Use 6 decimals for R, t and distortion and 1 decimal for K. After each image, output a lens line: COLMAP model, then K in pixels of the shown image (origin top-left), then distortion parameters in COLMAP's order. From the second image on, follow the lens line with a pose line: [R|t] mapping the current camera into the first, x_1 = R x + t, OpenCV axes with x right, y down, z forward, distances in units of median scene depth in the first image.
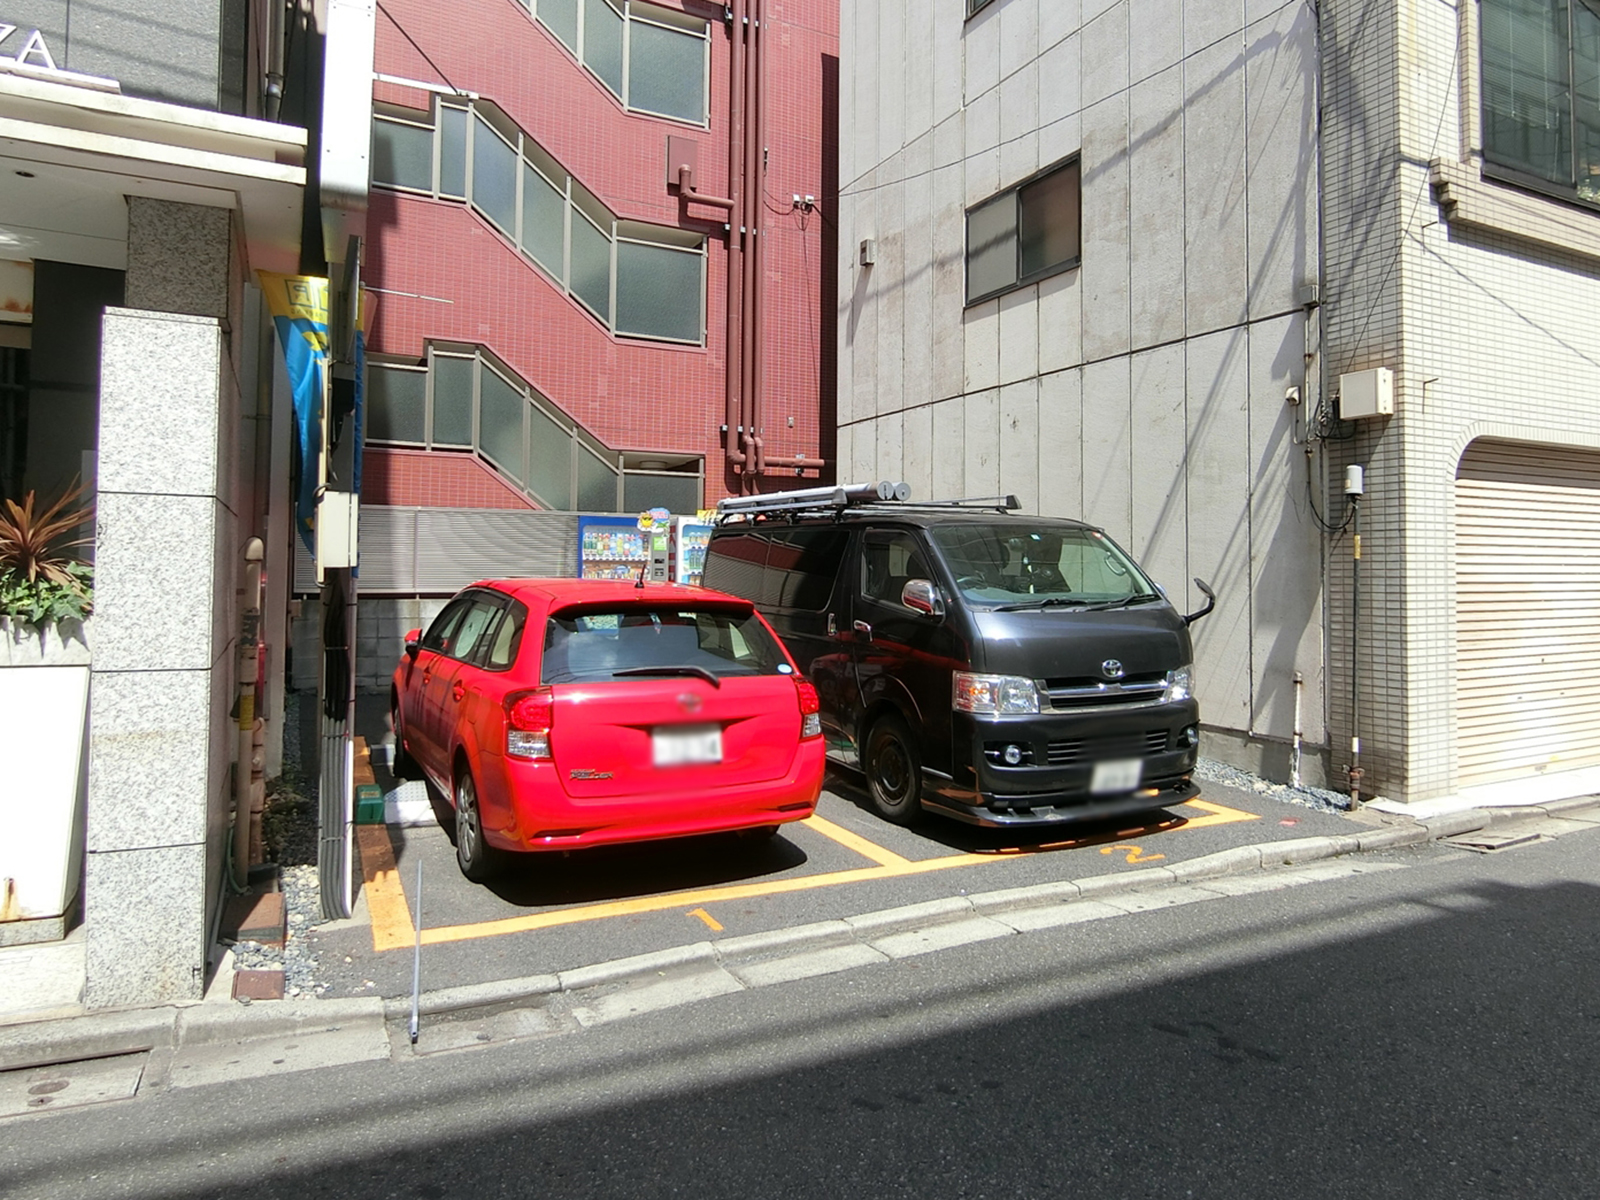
lens RADIAL K [[914.2, 0, 727.7], [0, 914.2, 561.7], [0, 0, 1]] dist [-0.007898, -0.001938]
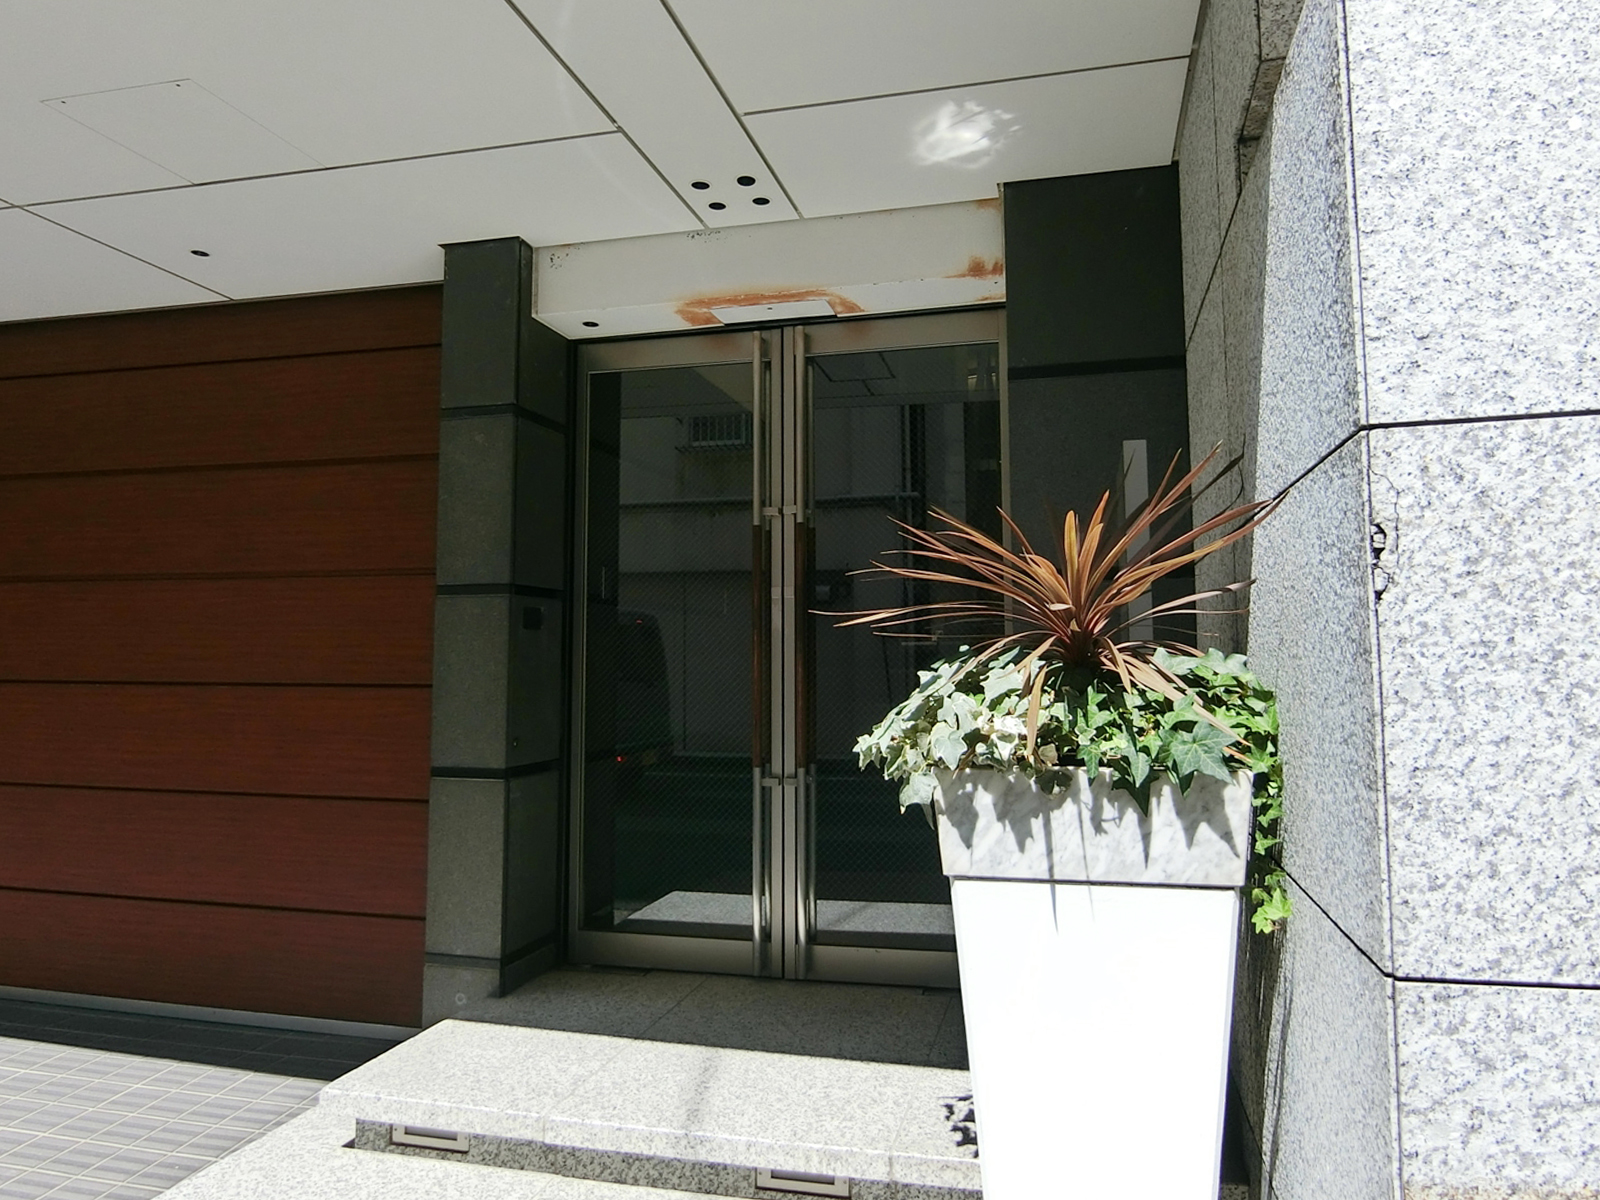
lens RADIAL K [[914.2, 0, 801.6], [0, 914.2, 600.4], [0, 0, 1]] dist [-0.007898, -0.001938]
pose [[0.717277, -0.075771, -0.692656, -0.596732], [0.036216, 0.996780, -0.071536, 0.003084], [0.695846, 0.026226, 0.717712, 0.601671]]
